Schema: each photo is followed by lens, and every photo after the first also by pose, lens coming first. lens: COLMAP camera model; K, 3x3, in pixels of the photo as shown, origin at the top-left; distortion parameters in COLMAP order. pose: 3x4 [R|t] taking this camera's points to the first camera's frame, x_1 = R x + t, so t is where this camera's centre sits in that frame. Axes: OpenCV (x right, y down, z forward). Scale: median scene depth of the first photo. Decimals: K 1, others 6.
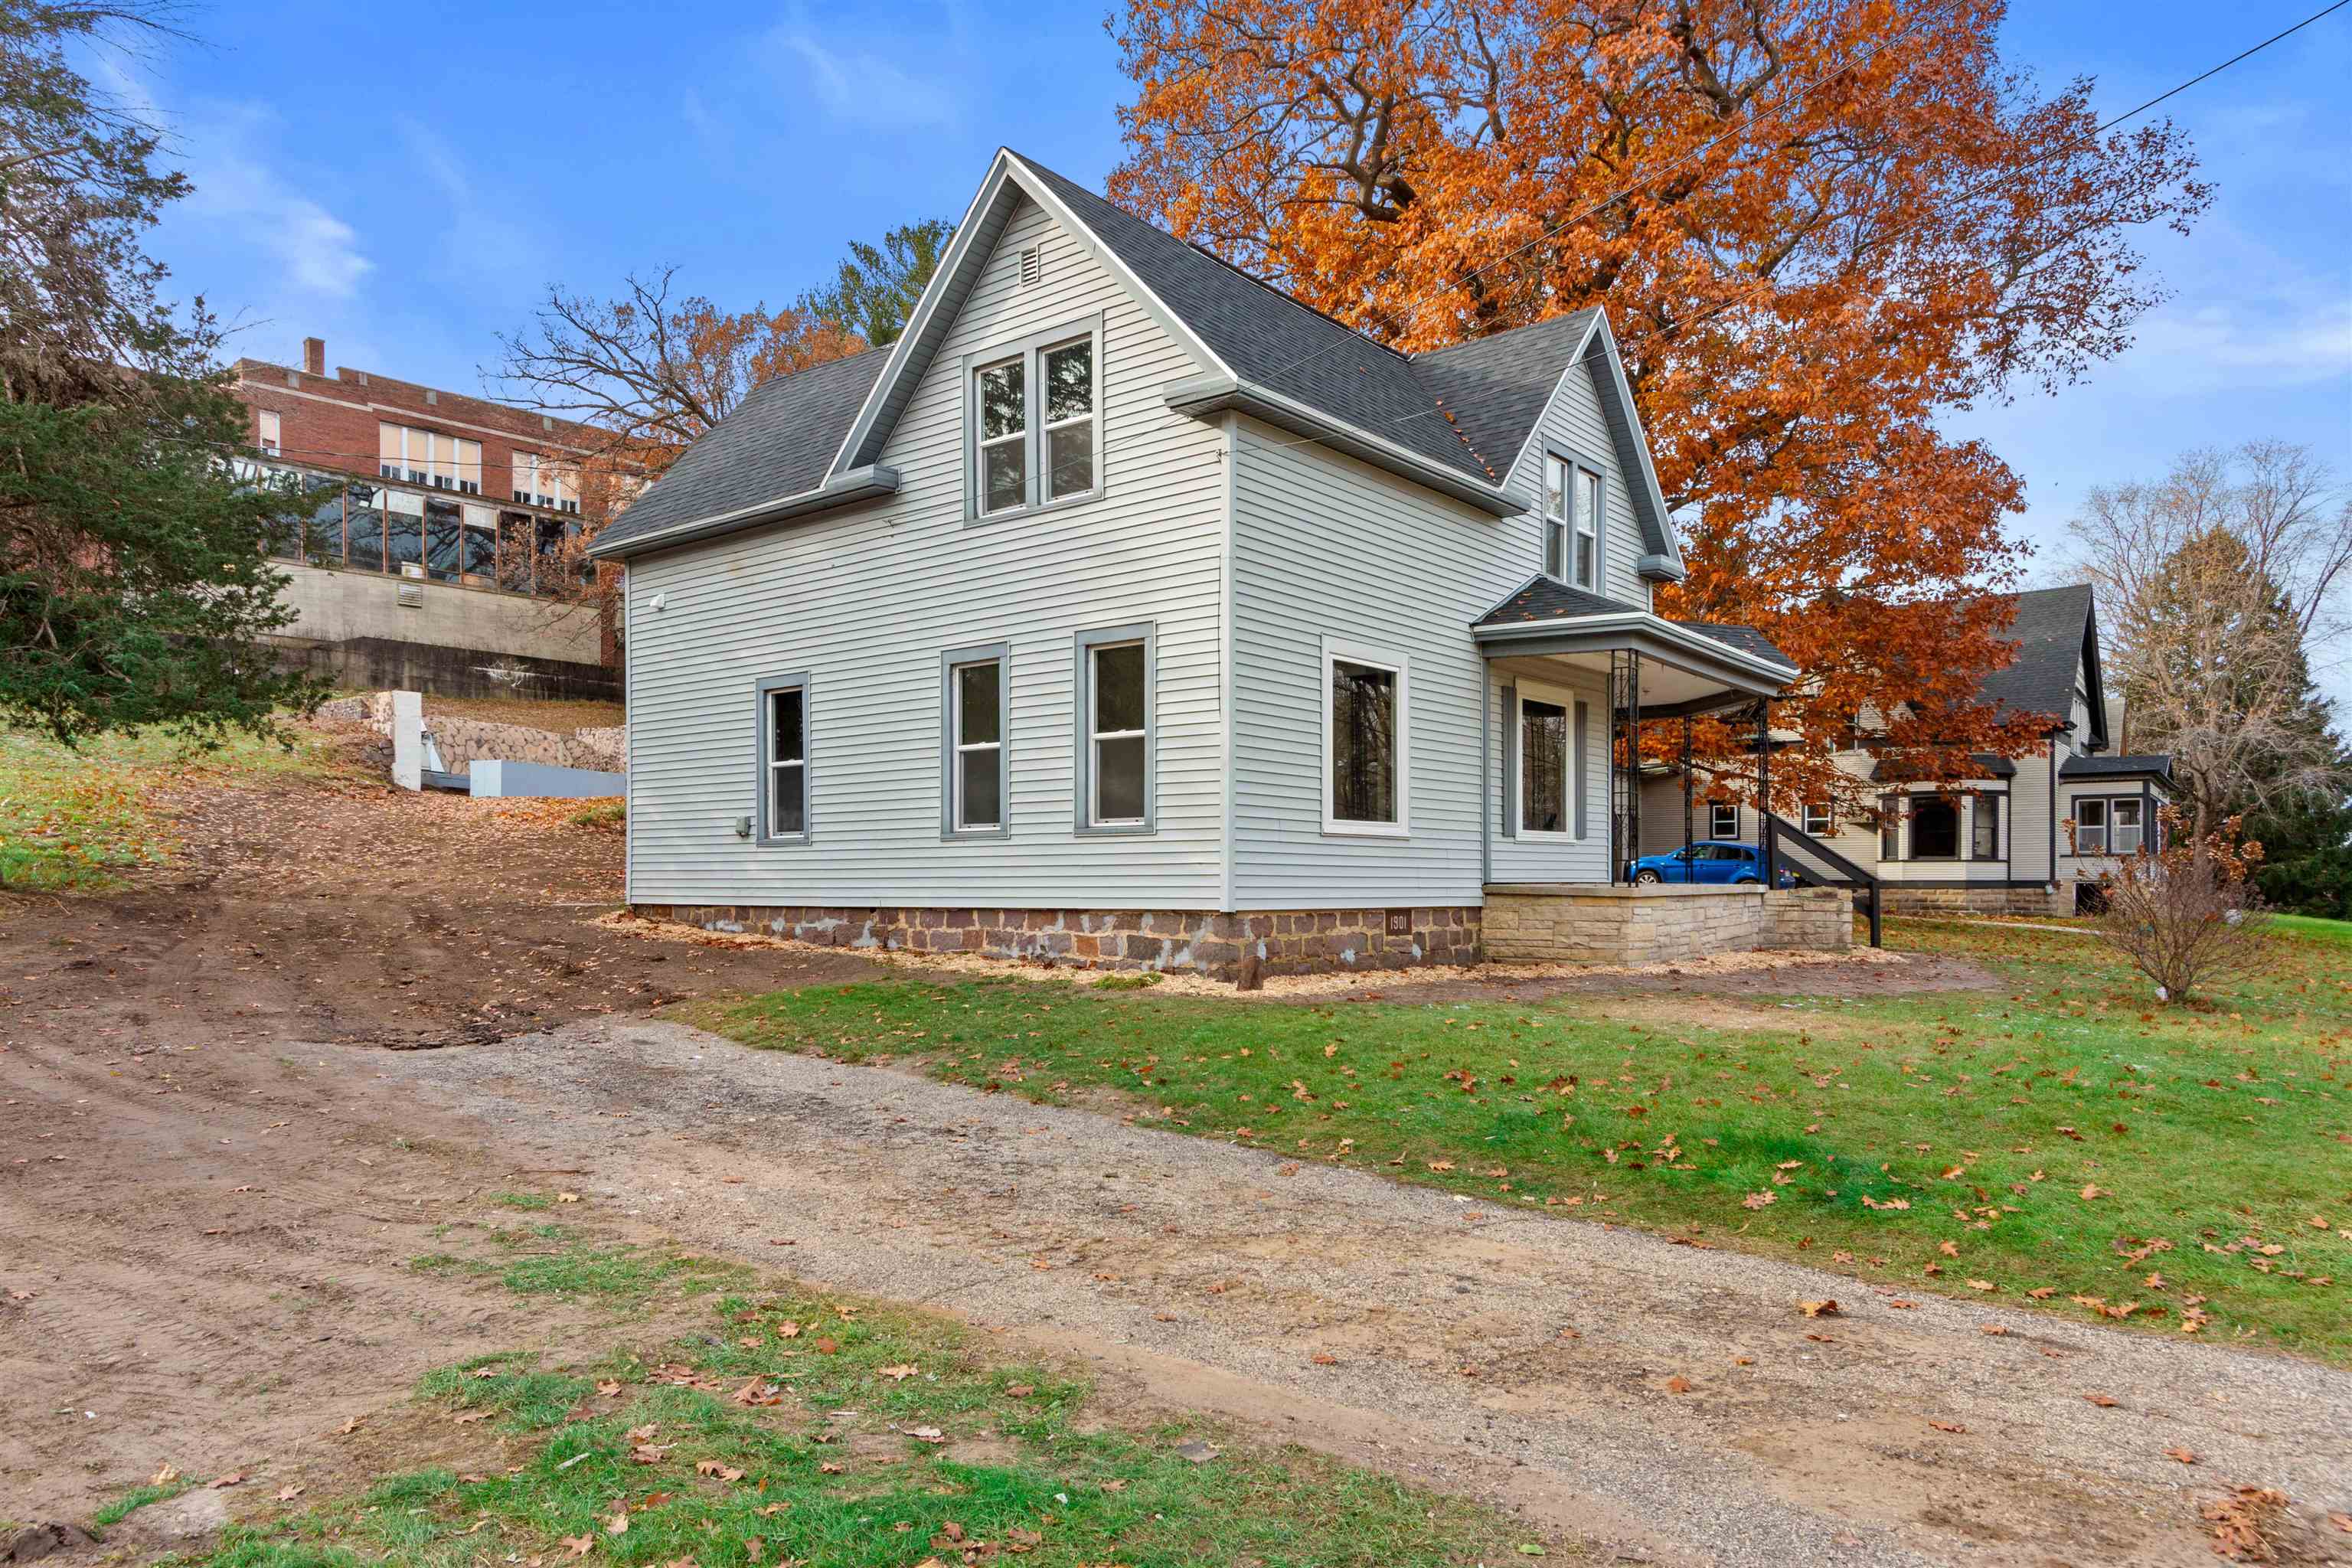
lens RADIAL K [[1502.8, 0, 1175.9], [0, 1502.8, 784.1], [0, 0, 1]] dist [0.014106, 0.000243]
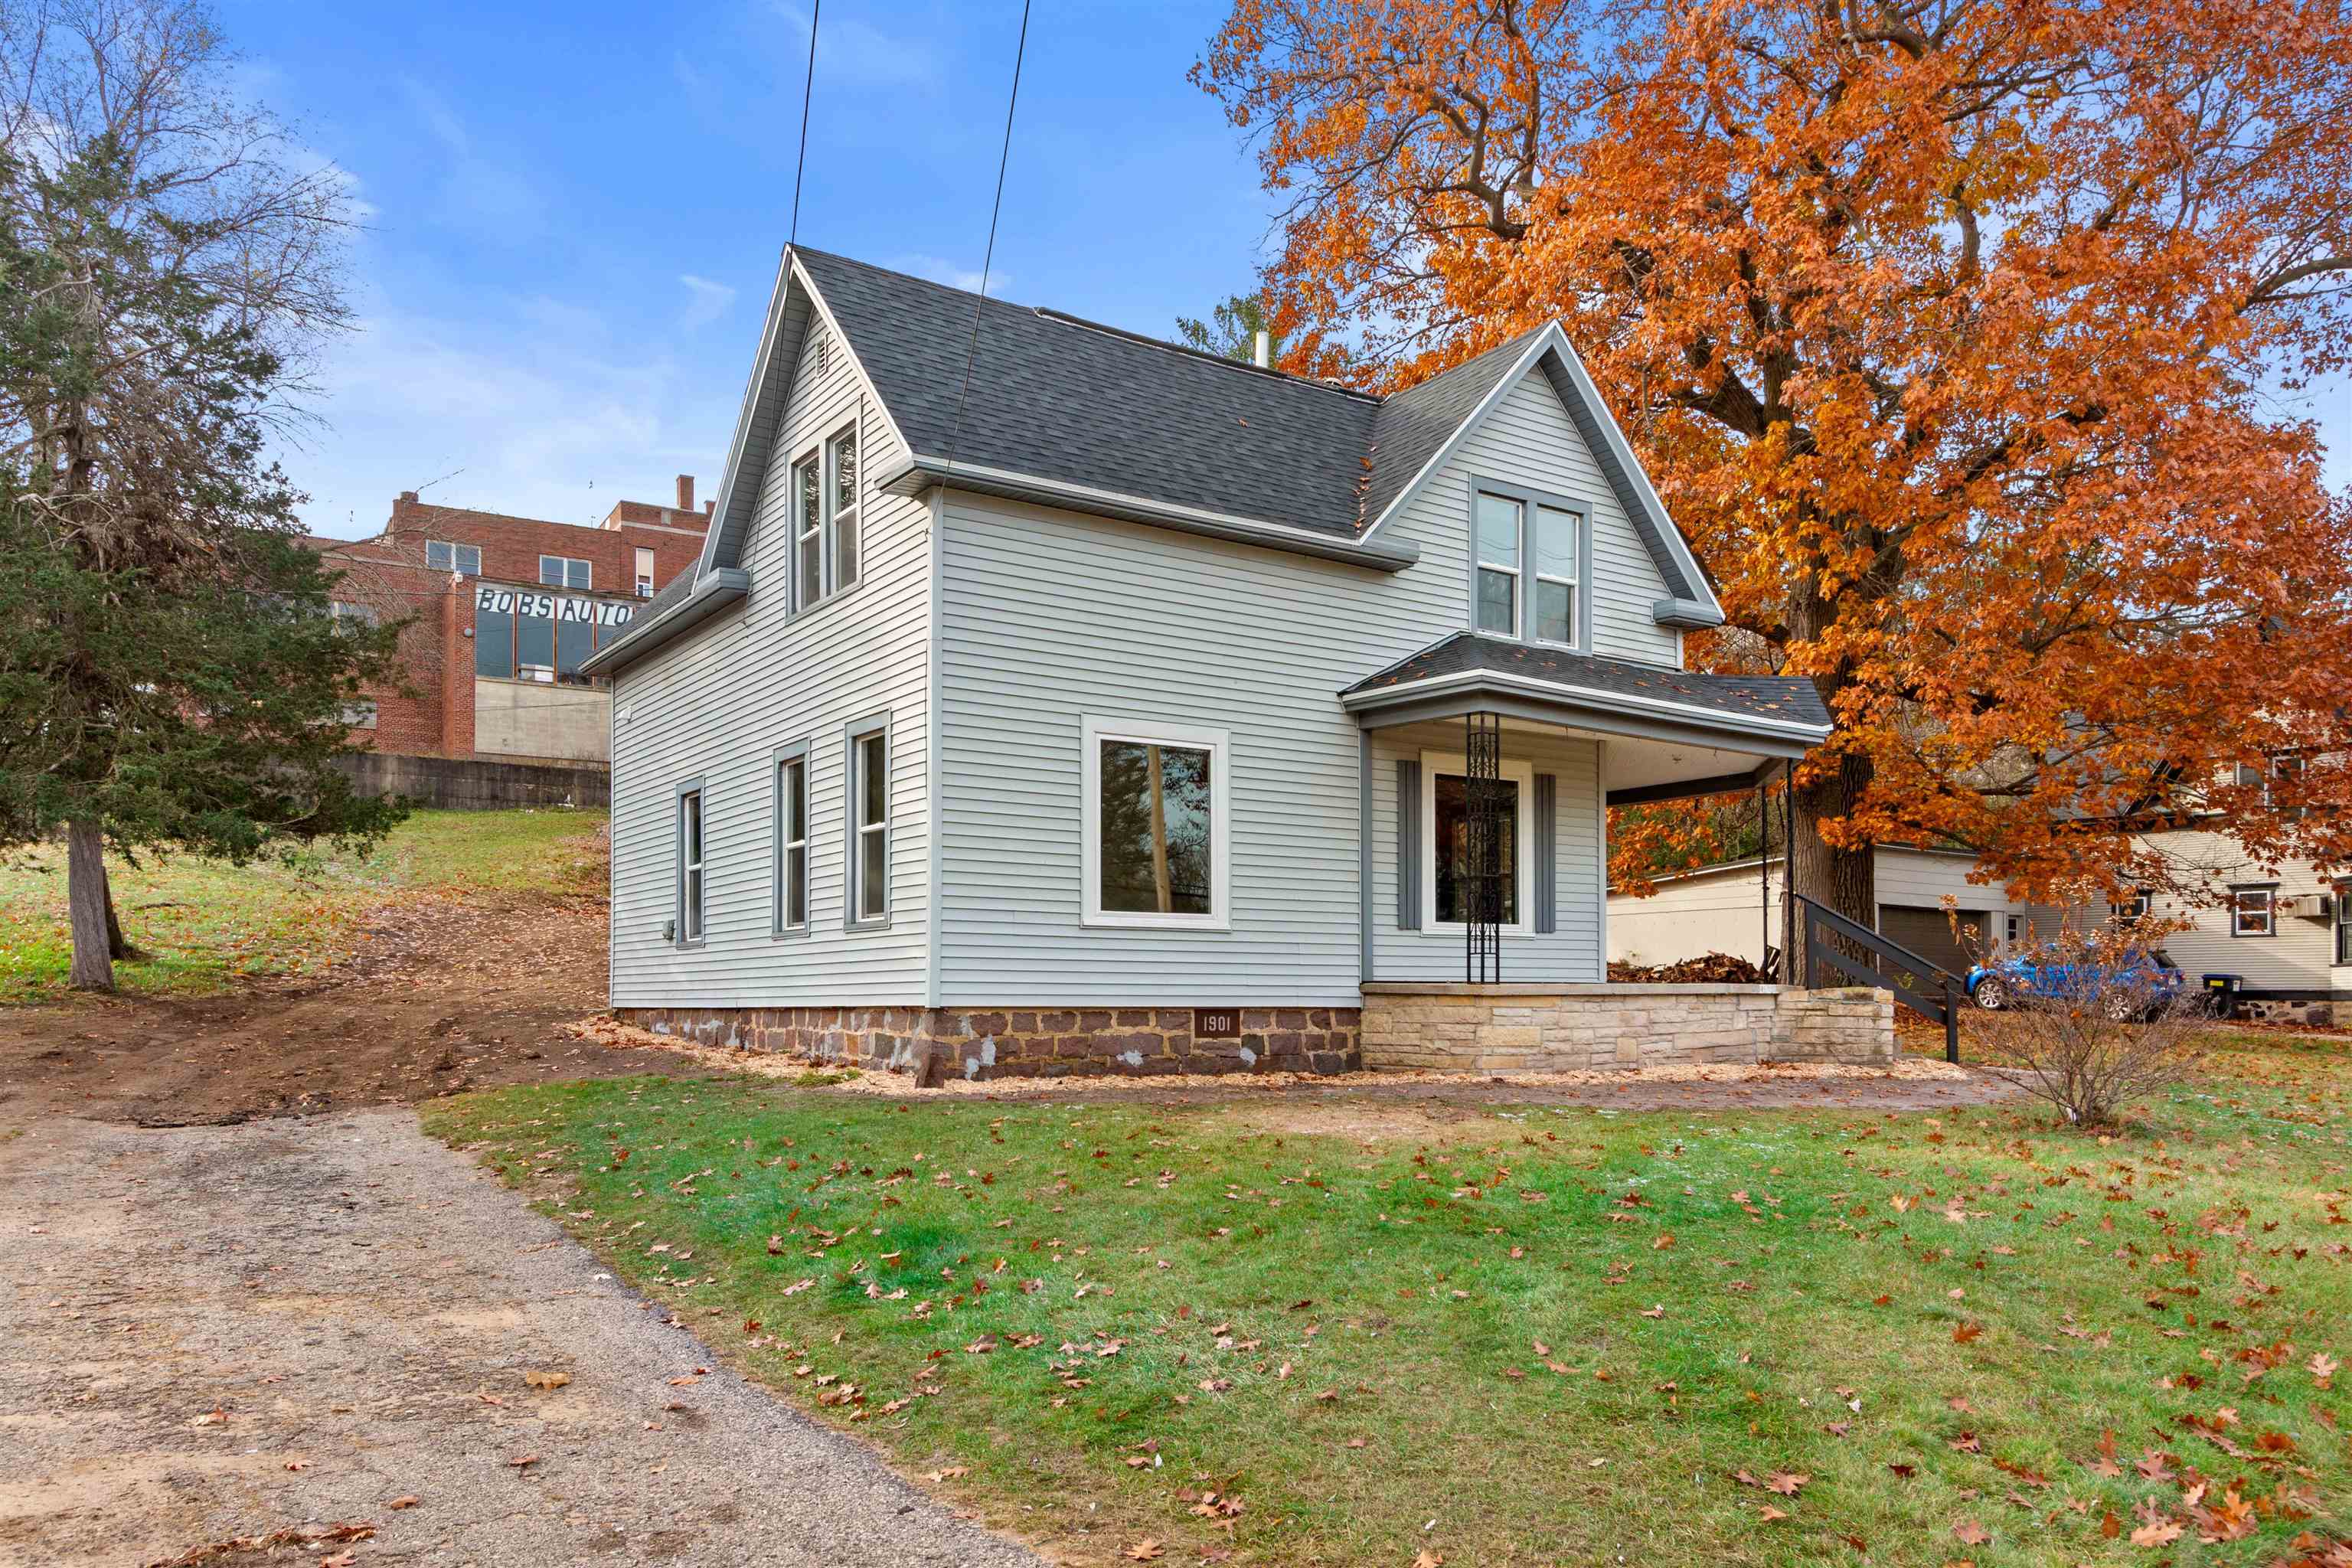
lens RADIAL K [[1661.2, 0, 1170.6], [0, 1661.2, 861.5], [0, 0, 1]] dist [0.016092, 0.001375]
pose [[0.956730, -0.025412, -0.289864, 0.407463], [0.019828, 0.999557, -0.022187, 0.015152], [0.290299, 0.015480, 0.956811, 0.023070]]
